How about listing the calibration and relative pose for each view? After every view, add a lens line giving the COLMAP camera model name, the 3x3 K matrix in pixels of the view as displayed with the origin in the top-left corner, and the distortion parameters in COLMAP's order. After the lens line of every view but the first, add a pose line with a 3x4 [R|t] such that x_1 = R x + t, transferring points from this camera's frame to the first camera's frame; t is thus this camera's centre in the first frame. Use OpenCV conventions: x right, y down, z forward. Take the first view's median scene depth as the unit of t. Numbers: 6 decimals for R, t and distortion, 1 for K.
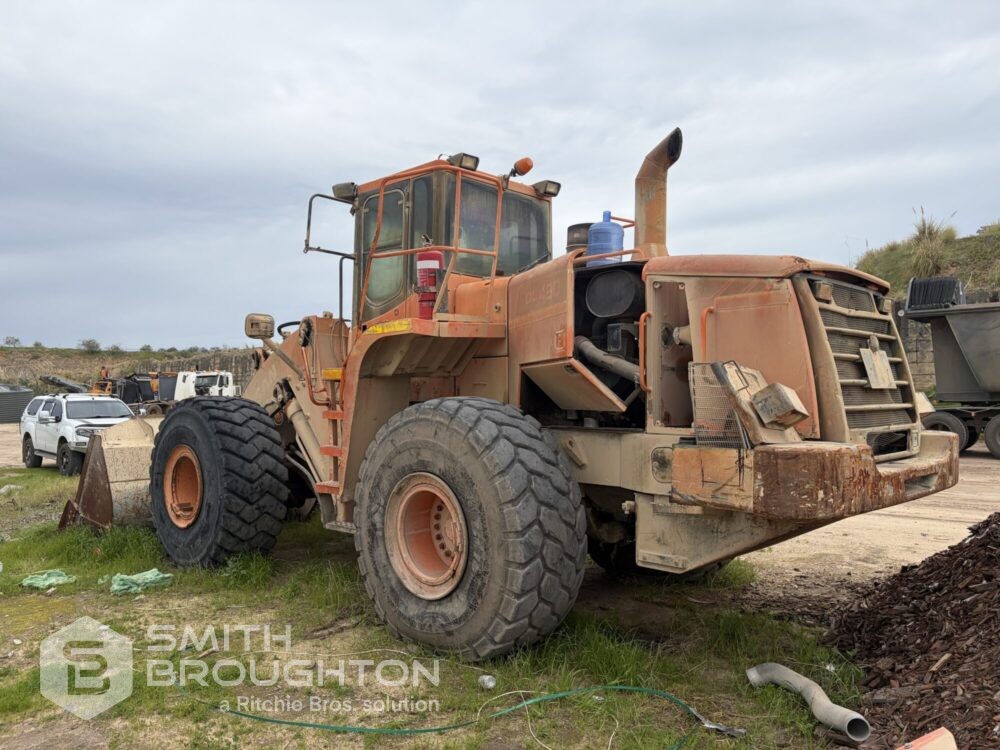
lens RADIAL K [[757.2, 0, 499.2], [0, 757.2, 379.7], [0, 0, 1]] dist [0.082594, -0.090681]
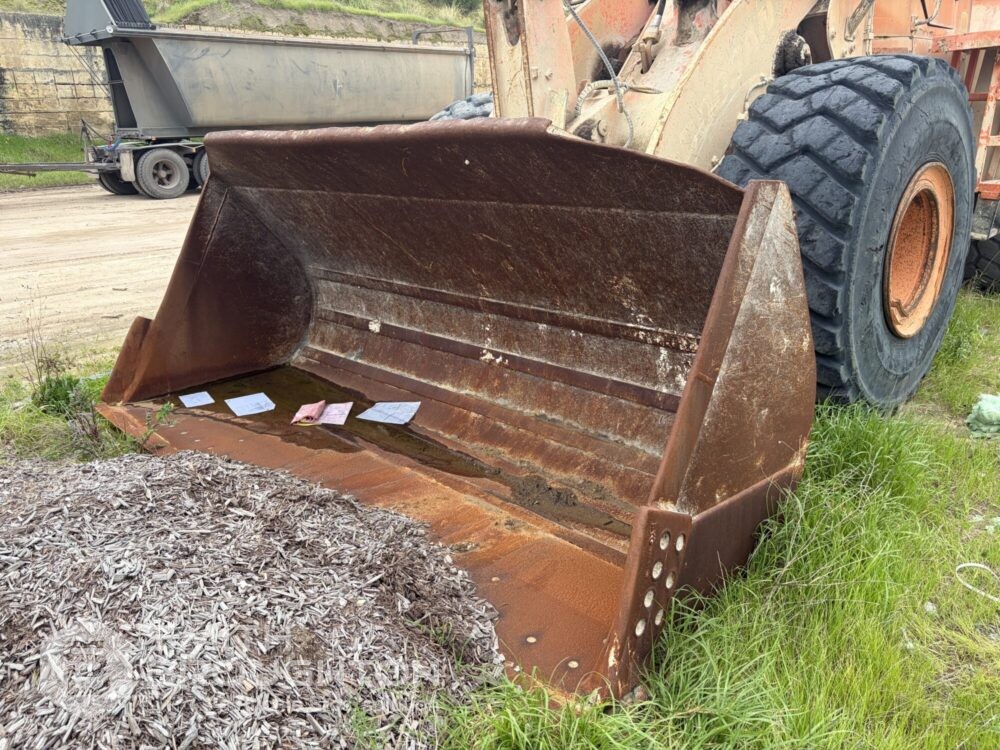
lens RADIAL K [[756.8, 0, 501.8], [0, 756.8, 384.1], [0, 0, 1]] dist [0.063240, -0.066769]
pose [[0.040400, -0.312031, 0.949213, -1.310651], [0.012620, 0.950072, 0.311776, 0.091355], [-0.999104, -0.000617, 0.042320, 1.790755]]
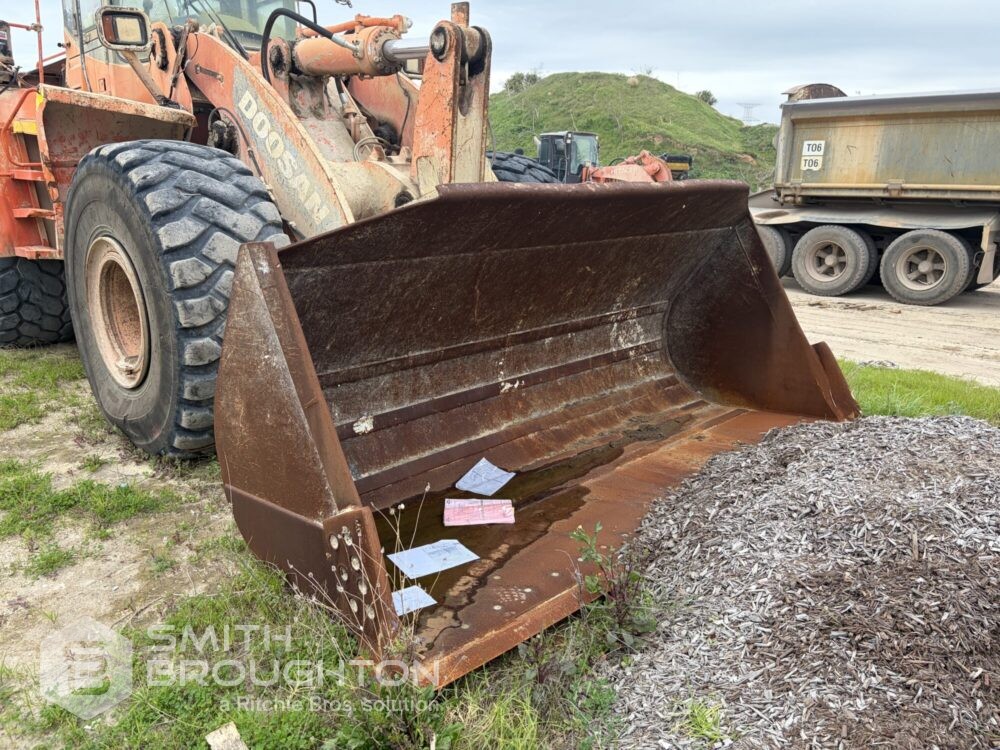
lens RADIAL K [[758.6, 0, 497.5], [0, 758.6, 376.4], [0, 0, 1]] dist [0.034797, -0.045271]
pose [[-0.999461, -0.001569, 0.032801, -0.607066], [0.006298, 0.971161, 0.238343, 0.089508], [-0.032229, 0.238421, -0.970627, 2.642292]]
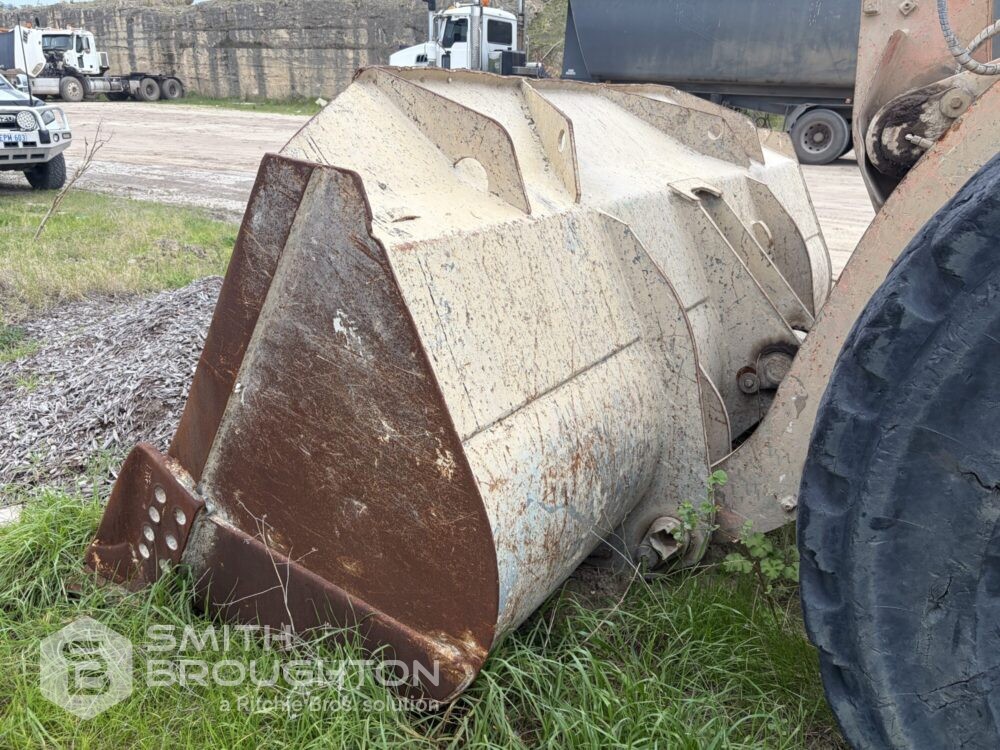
lens RADIAL K [[758.6, 0, 497.5], [0, 758.6, 376.4], [0, 0, 1]] dist [0.034797, -0.045271]
pose [[0.985317, -0.019449, 0.169622, -0.851347], [-0.045032, 0.928705, 0.368075, 0.084484], [-0.164688, -0.370309, 0.914193, 1.358689]]
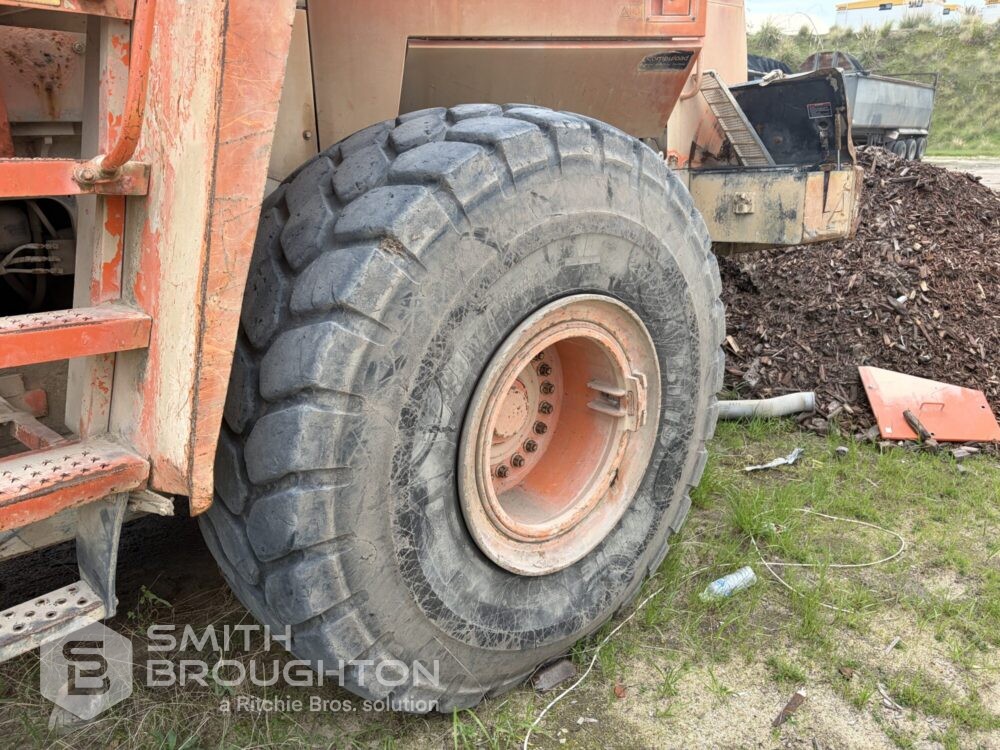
lens RADIAL K [[761.3, 0, 488.9], [0, 761.3, 369.4], [0, 0, 1]] dist [0.059094, -0.059250]
pose [[0.054516, -0.275172, 0.959848, -0.487852], [0.000692, 0.961288, 0.275545, 0.045163], [-0.998513, -0.014357, 0.052596, 0.979758]]
